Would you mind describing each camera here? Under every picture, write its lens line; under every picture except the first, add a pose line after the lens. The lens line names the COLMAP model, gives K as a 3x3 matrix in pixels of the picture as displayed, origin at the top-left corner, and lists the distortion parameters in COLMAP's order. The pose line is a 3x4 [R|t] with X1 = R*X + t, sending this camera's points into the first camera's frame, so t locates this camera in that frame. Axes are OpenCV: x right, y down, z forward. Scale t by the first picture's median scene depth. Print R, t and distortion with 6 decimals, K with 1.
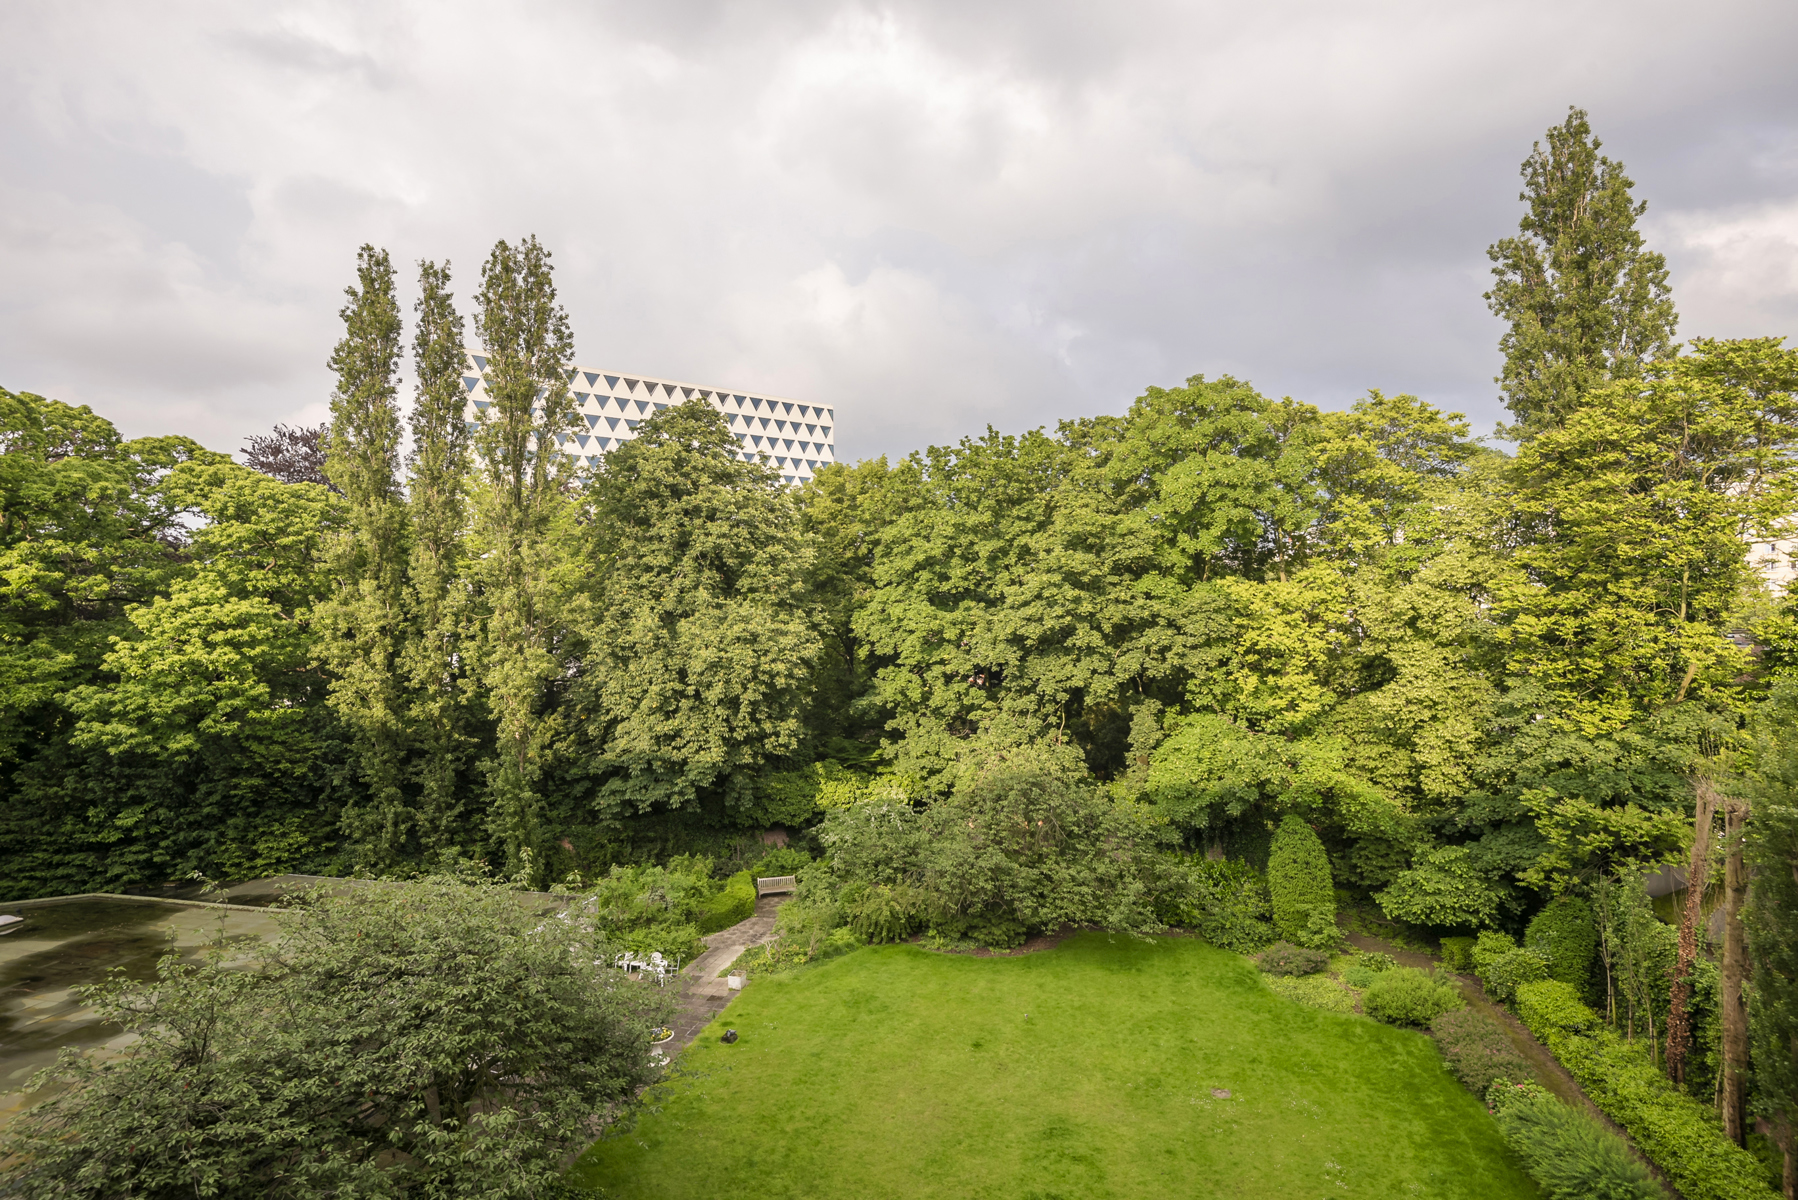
lens RADIAL K [[891.6, 0, 898.4], [0, 891.6, 626.9], [0, 0, 1]] dist [0.016838, -0.013662]
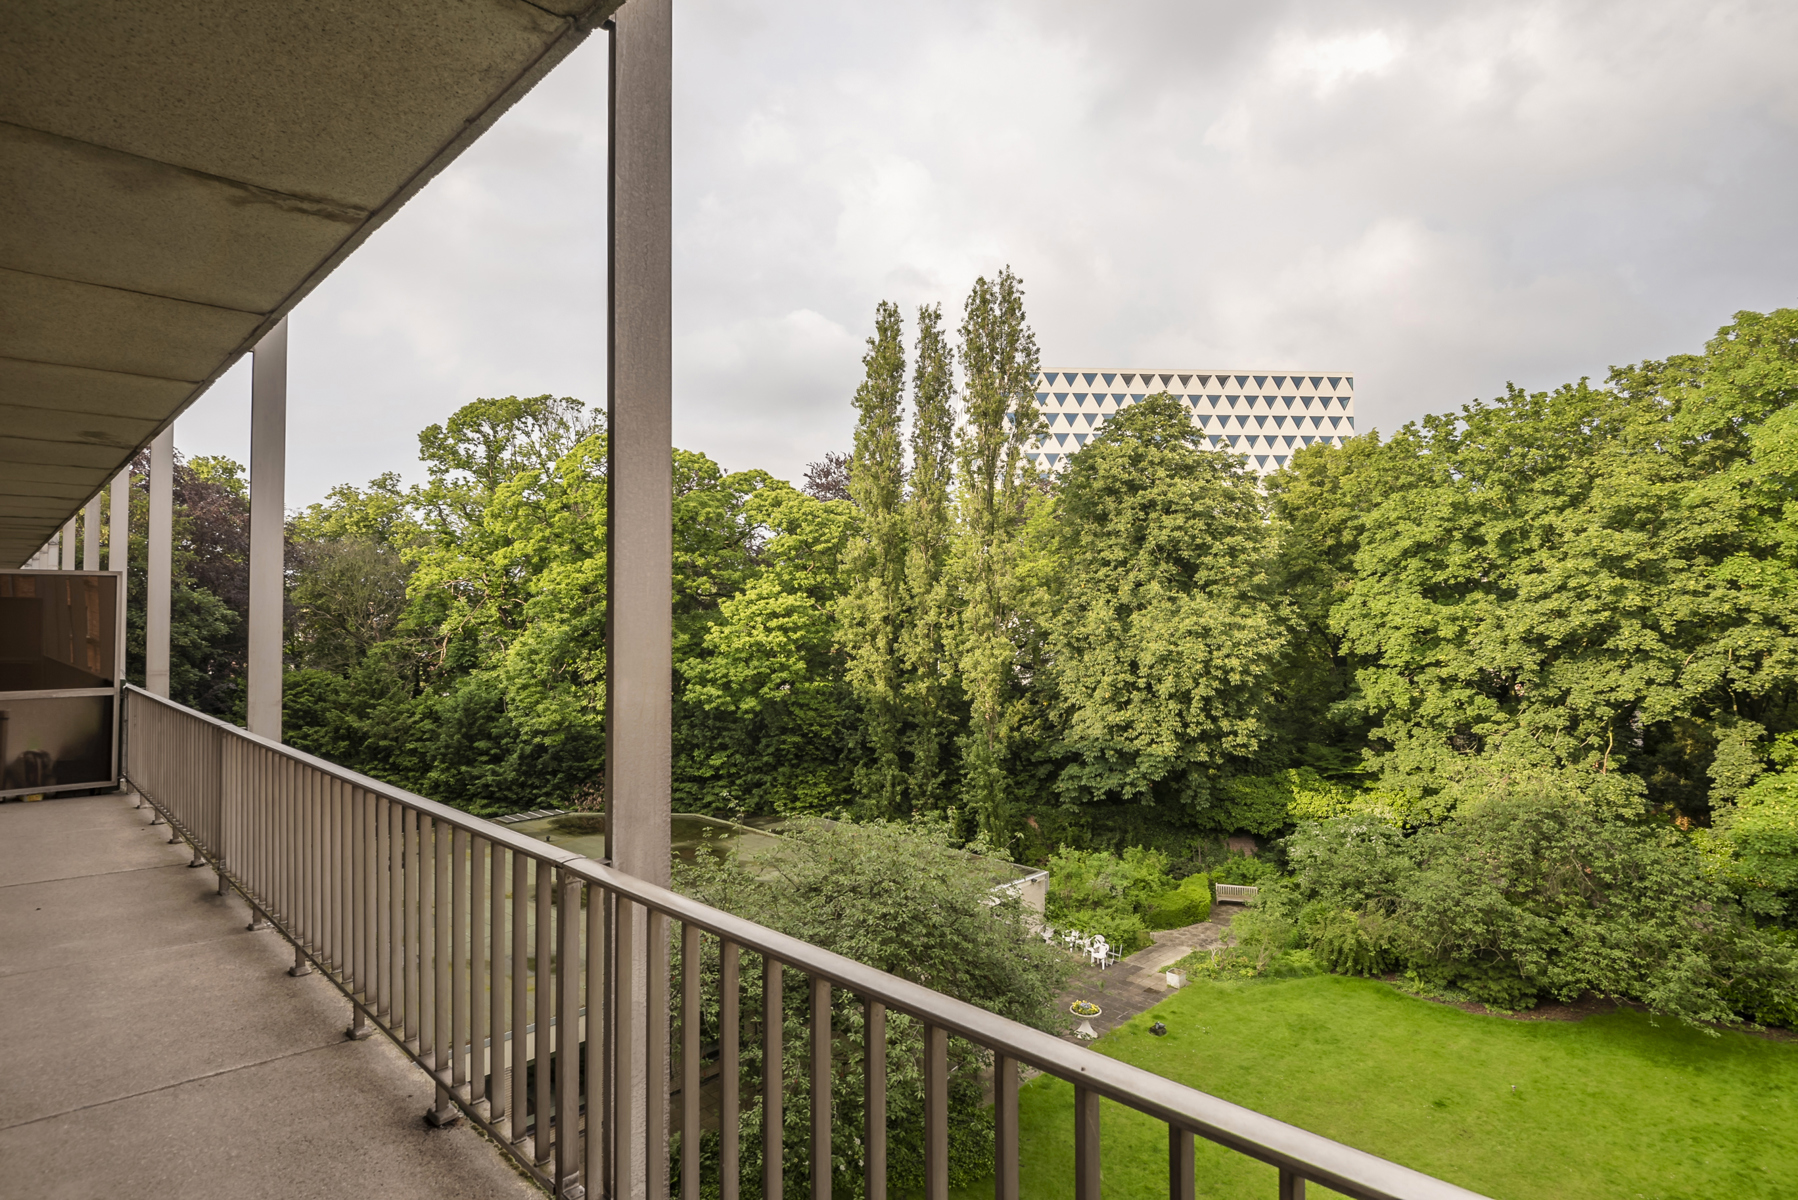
lens RADIAL K [[928.2, 0, 902.4], [0, 928.2, 574.2], [0, 0, 1]] dist [0.001431, -0.011588]
pose [[0.855247, -0.015311, -0.517995, 0.078088], [-0.010818, 0.998818, -0.047386, 0.001137], [0.518108, 0.046130, 0.854070, -0.040968]]
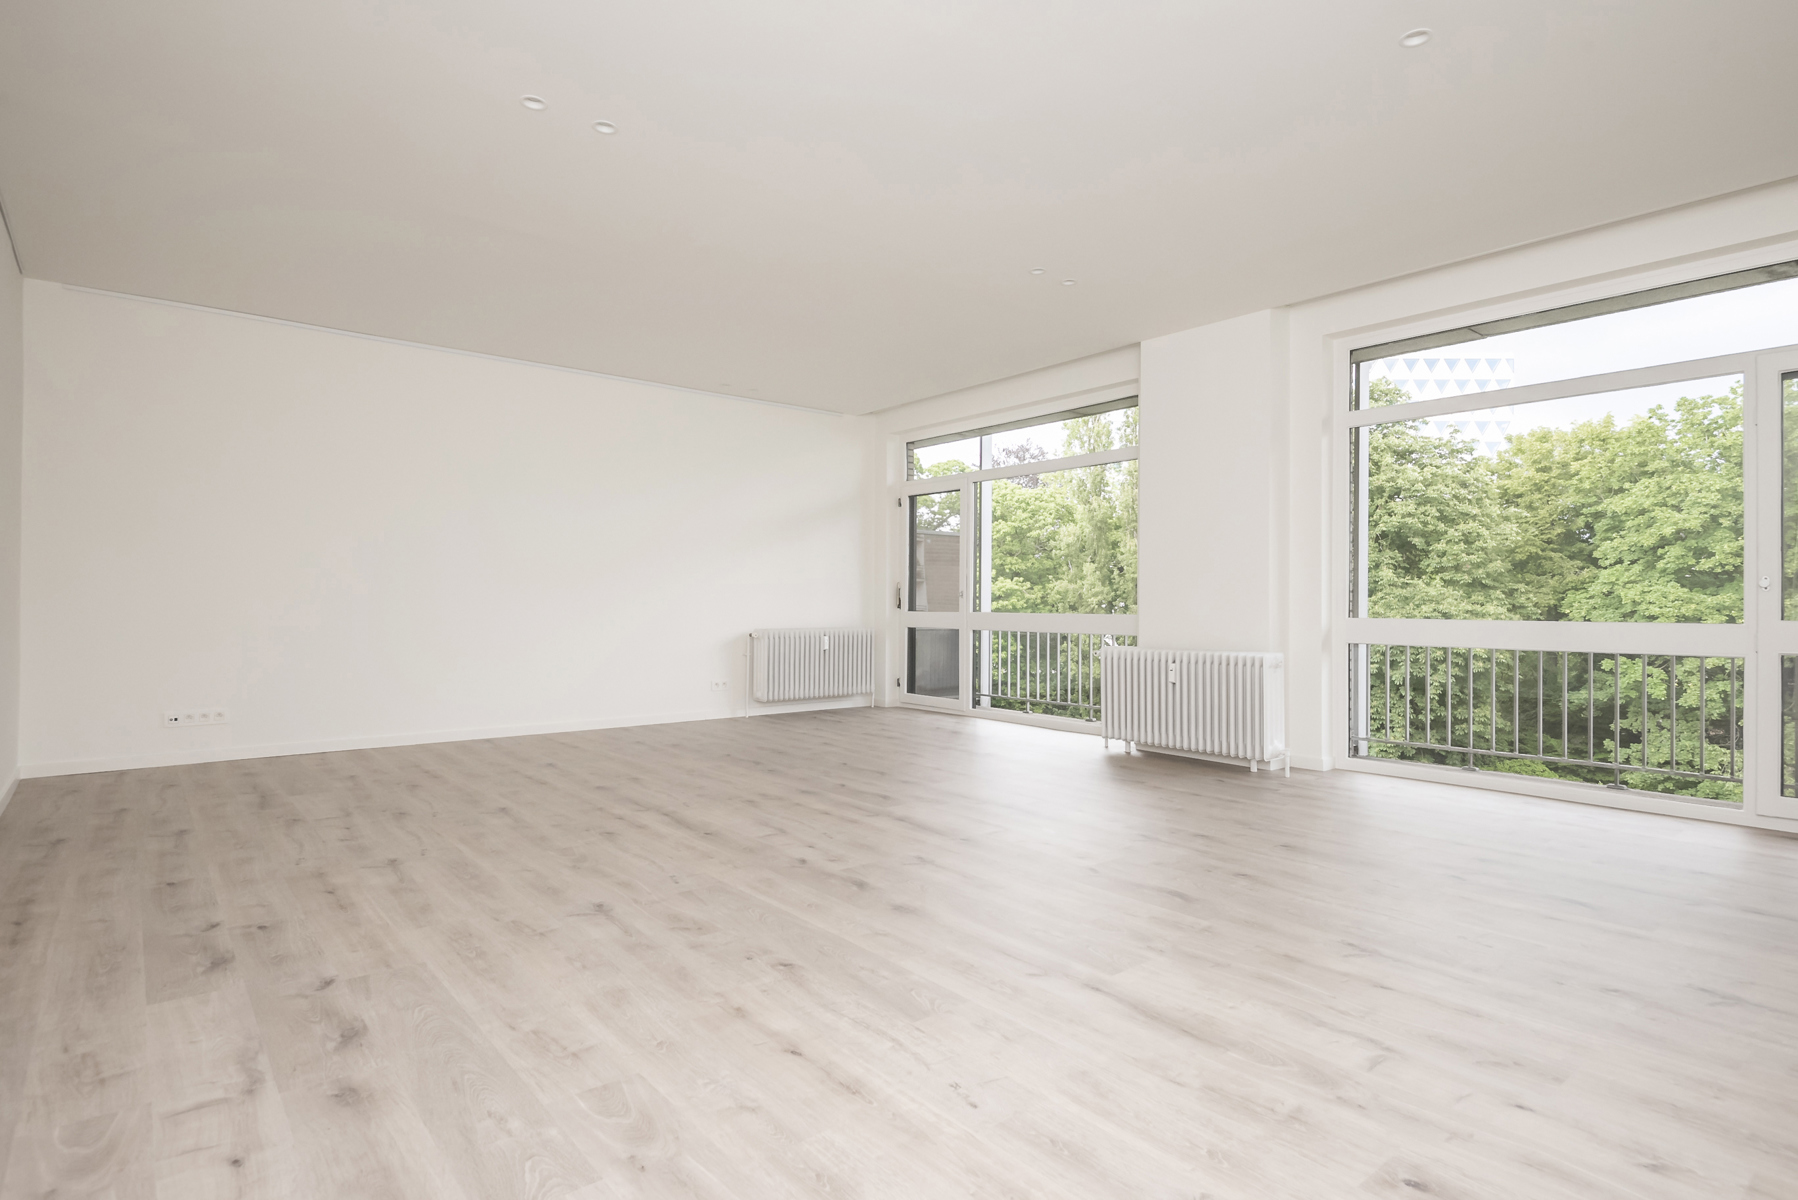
lens RADIAL K [[916.6, 0, 890.2], [0, 916.6, 594.1], [0, 0, 1]] dist [-0.000734, -0.004009]
pose [[0.789705, 0.010081, -0.613404, -0.027432], [-0.022935, 0.999651, -0.013098, 0.012394], [0.613058, 0.024412, 0.789660, -0.157965]]
